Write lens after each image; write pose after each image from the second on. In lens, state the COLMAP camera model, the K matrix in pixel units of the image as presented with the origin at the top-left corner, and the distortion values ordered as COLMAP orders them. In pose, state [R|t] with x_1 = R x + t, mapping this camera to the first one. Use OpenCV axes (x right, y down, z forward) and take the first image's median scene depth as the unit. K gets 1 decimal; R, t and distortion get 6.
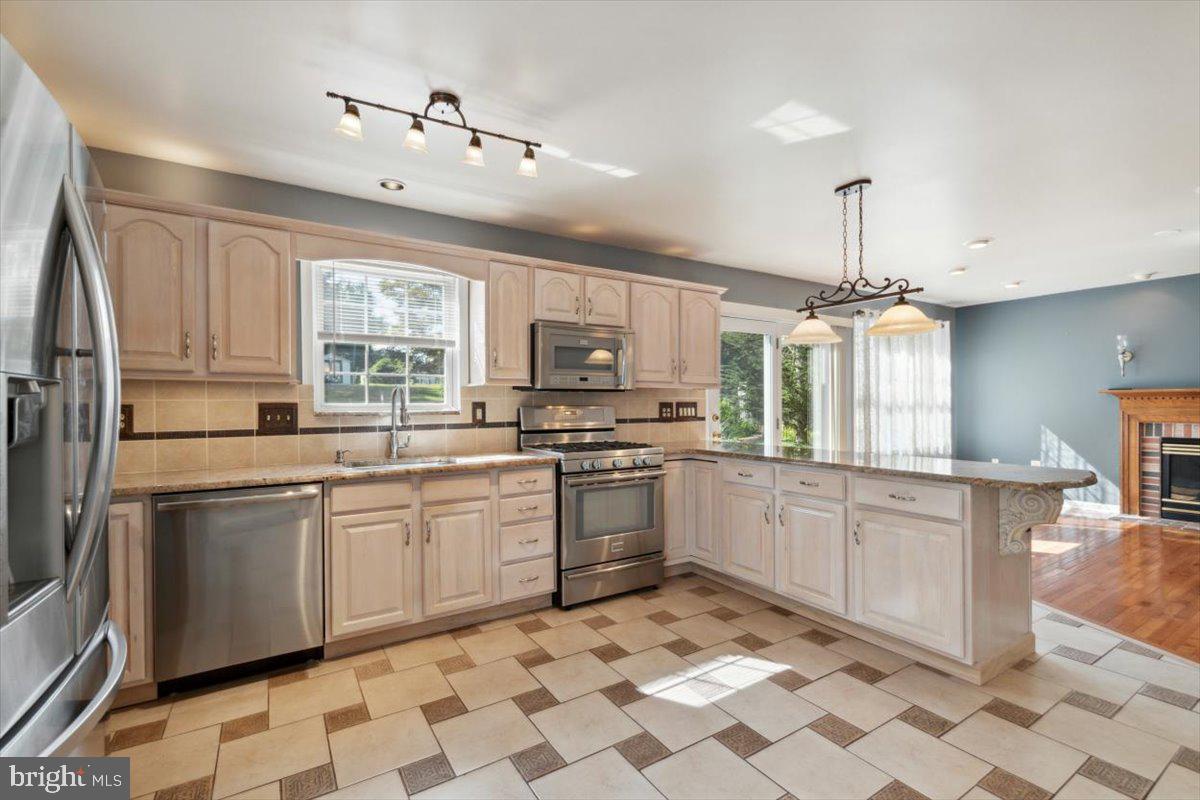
lens RADIAL K [[536.3, 0, 607.2], [0, 536.3, 406.0], [0, 0, 1]] dist [-0.003461, 0.000007]
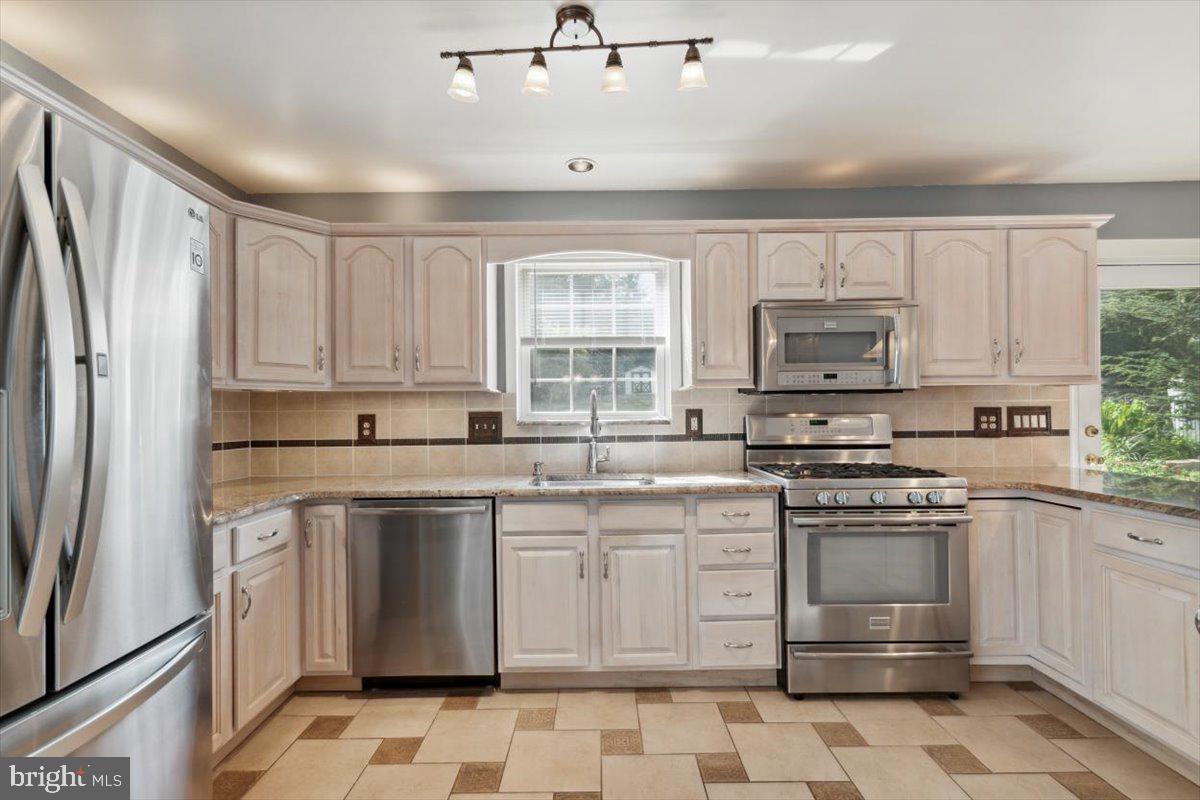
lens RADIAL K [[539.2, 0, 594.3], [0, 539.2, 411.1], [0, 0, 1]] dist [0.001622, 0.000593]
pose [[0.835497, -0.007003, -0.549450, 0.097728], [0.004713, 0.999973, -0.005578, -0.000504], [0.549475, 0.002071, 0.835508, 0.249391]]
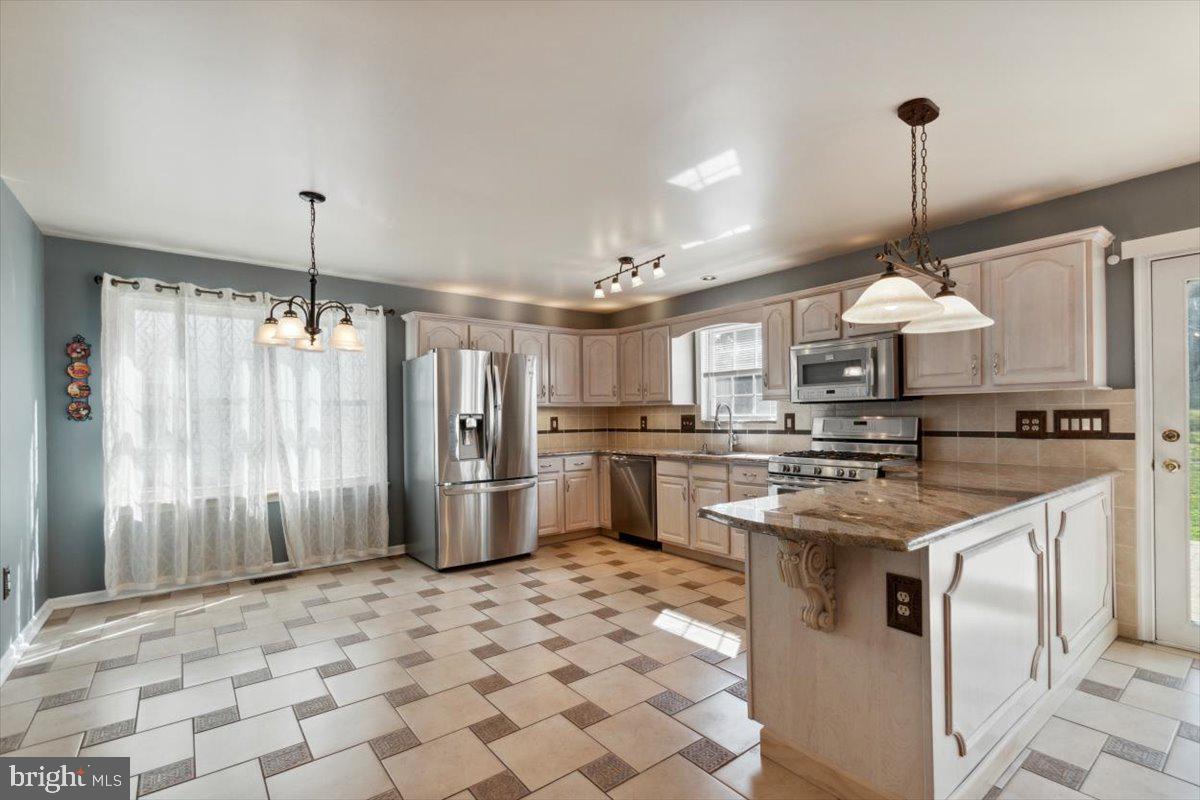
lens RADIAL K [[550.4, 0, 587.1], [0, 550.4, 415.5], [0, 0, 1]] dist [0.003687, -0.000039]
pose [[0.054611, -0.000076, -0.998508, 1.133946], [0.007857, 0.999969, 0.000354, -0.007269], [0.998477, -0.007864, 0.054610, 0.508331]]
